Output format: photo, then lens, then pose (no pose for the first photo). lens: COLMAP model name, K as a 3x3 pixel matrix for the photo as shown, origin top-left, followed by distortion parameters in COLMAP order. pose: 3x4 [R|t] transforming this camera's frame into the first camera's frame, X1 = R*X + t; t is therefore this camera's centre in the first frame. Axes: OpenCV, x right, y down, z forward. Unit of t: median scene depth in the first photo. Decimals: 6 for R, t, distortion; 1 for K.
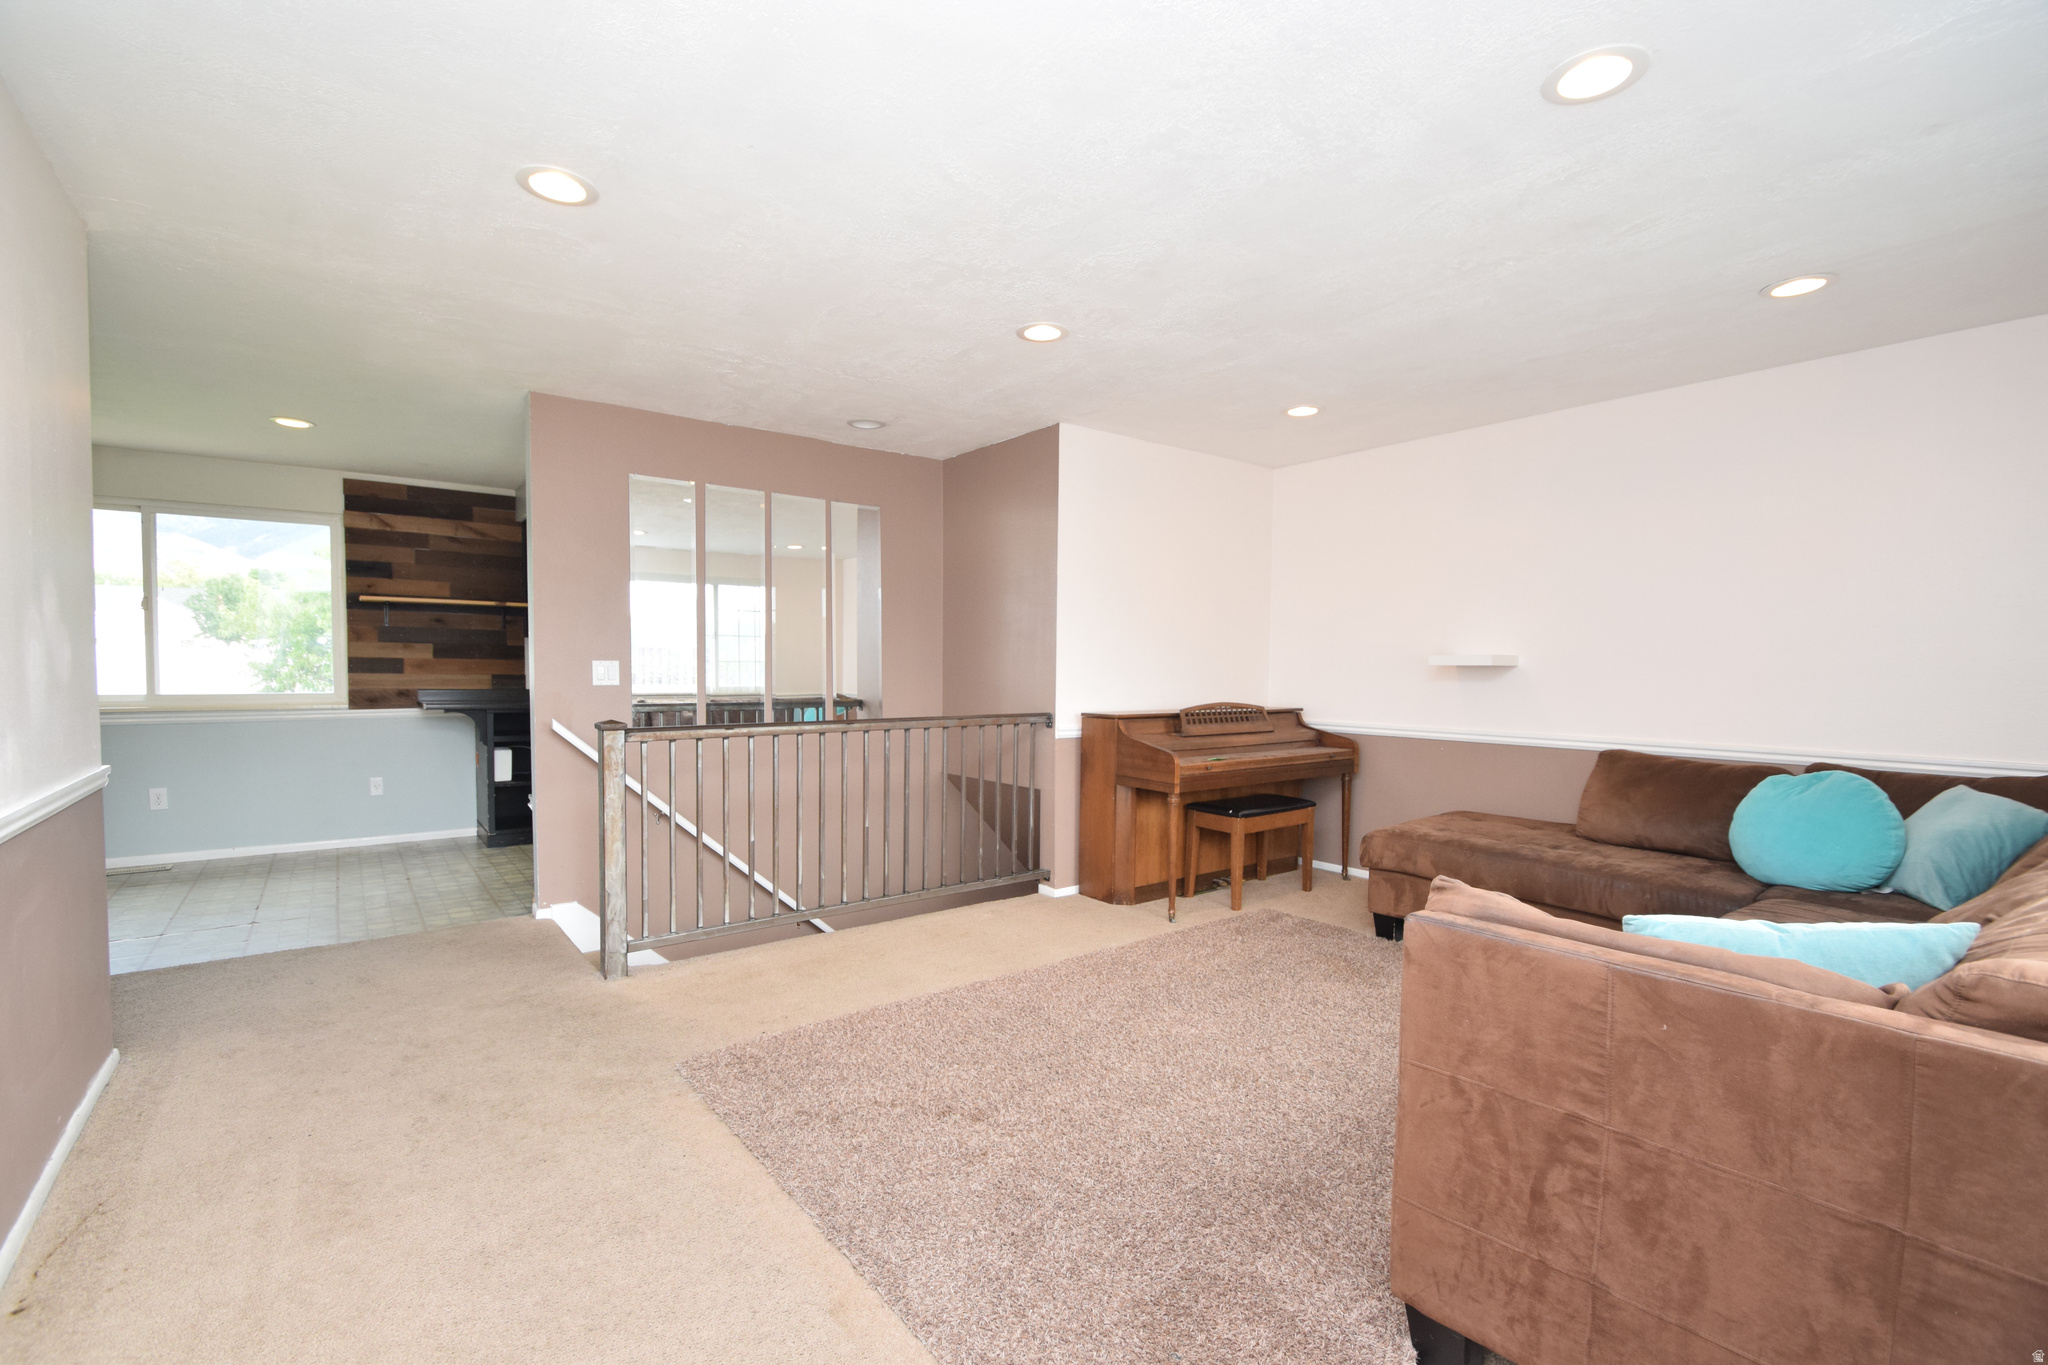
lens RADIAL K [[892.1, 0, 1018.6], [0, 892.1, 682.6], [0, 0, 1]] dist [-0.000901, -0.000001]
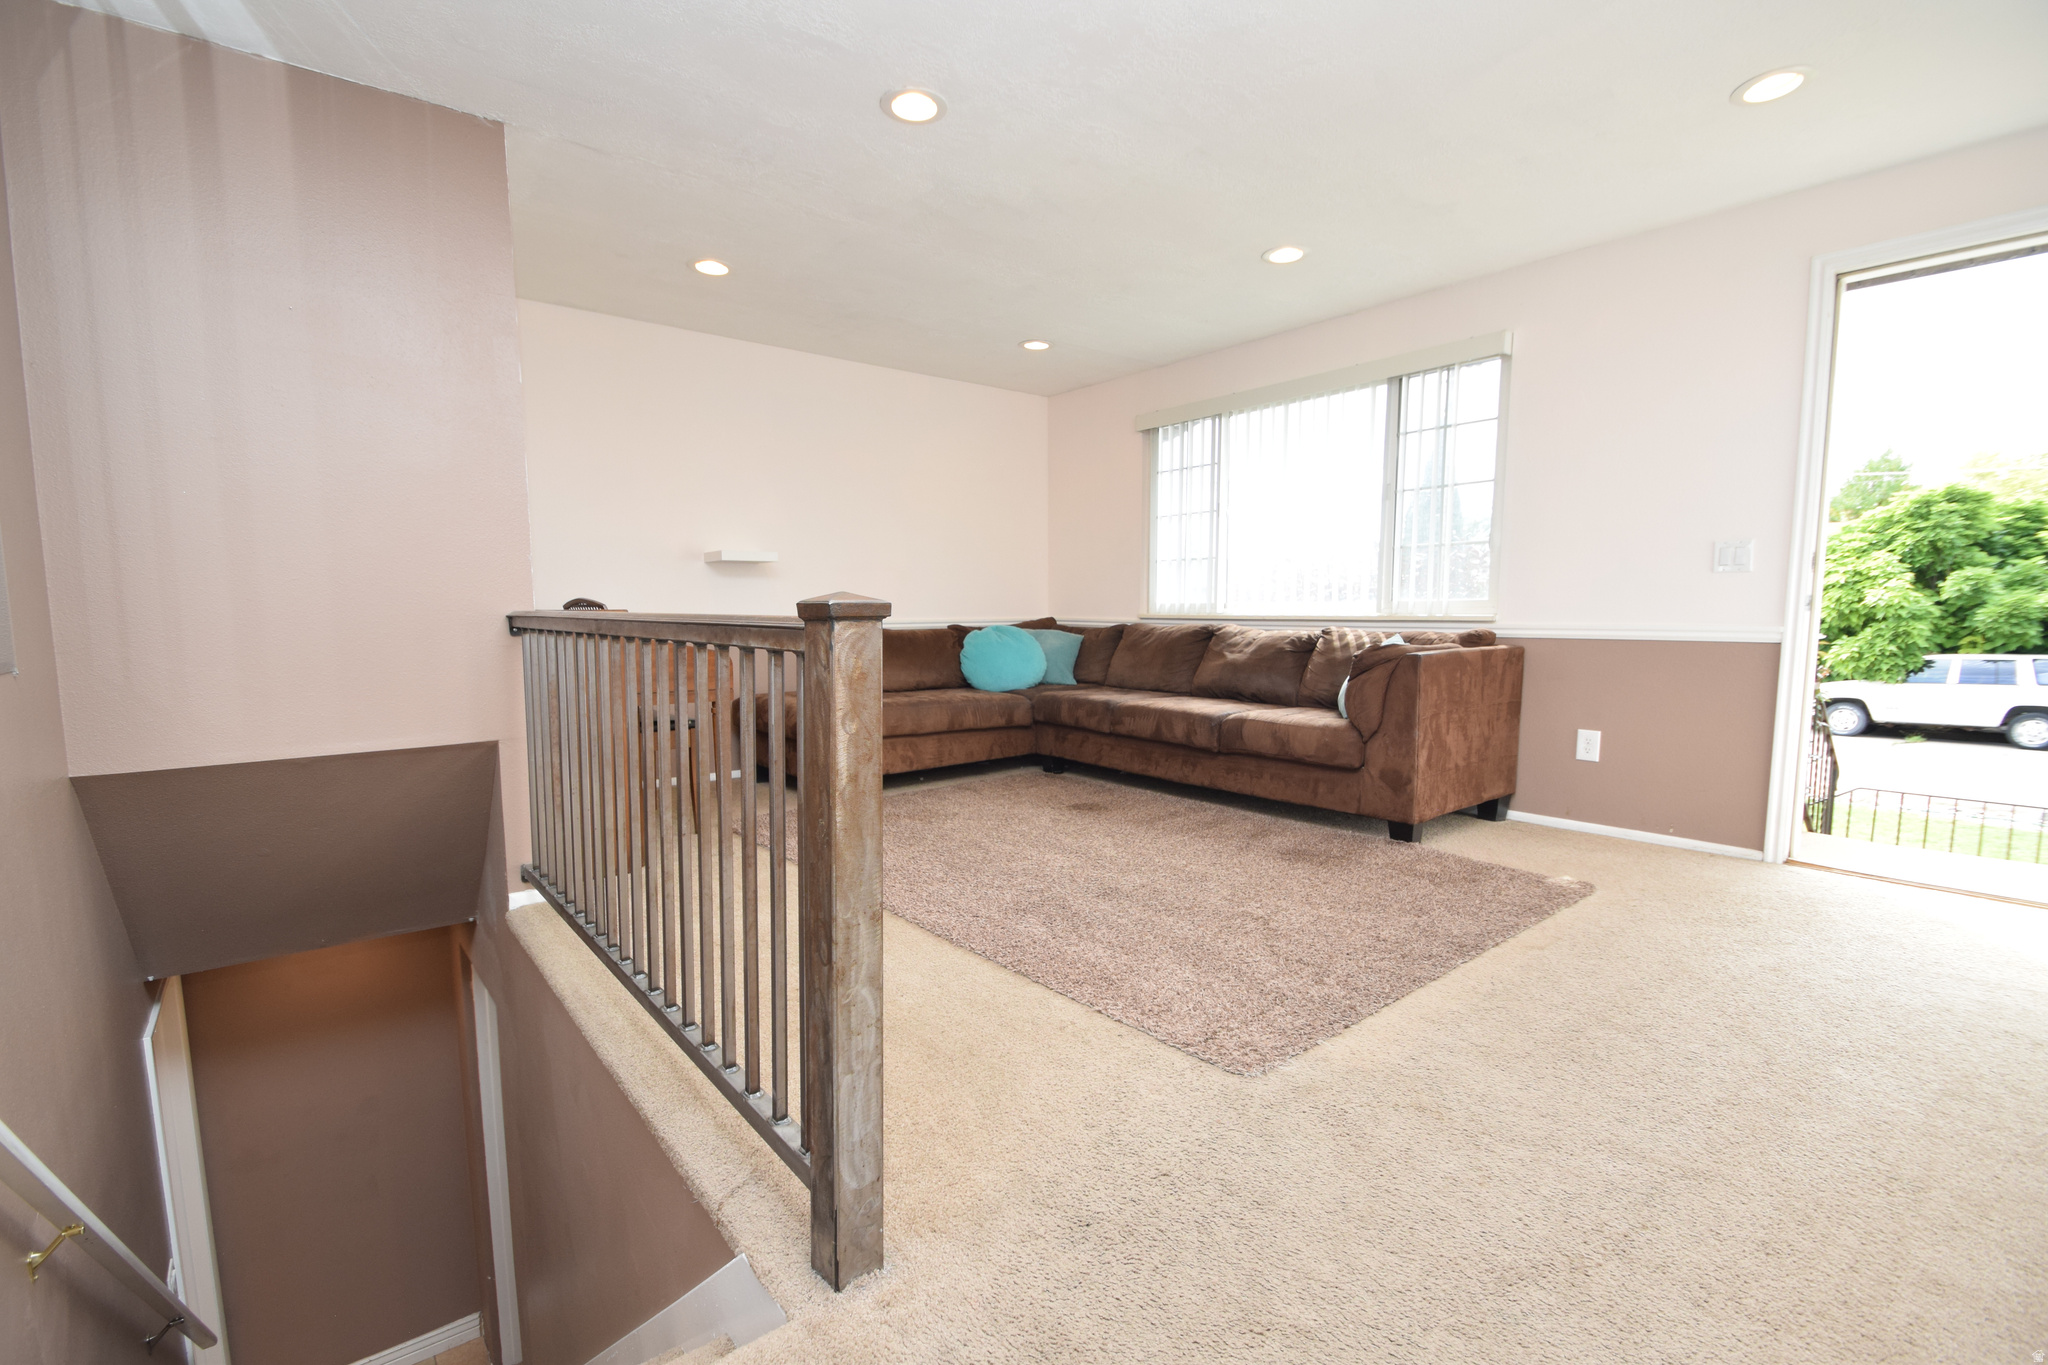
lens RADIAL K [[892.1, 0, 1016.4], [0, 892.1, 684.6], [0, 0, 1]] dist [-0.000901, -0.000001]
pose [[-0.022537, -0.097325, 0.994997, -0.816098], [0.020131, 0.995004, 0.097782, 0.042708], [-0.999543, 0.022234, -0.020465, 0.941080]]
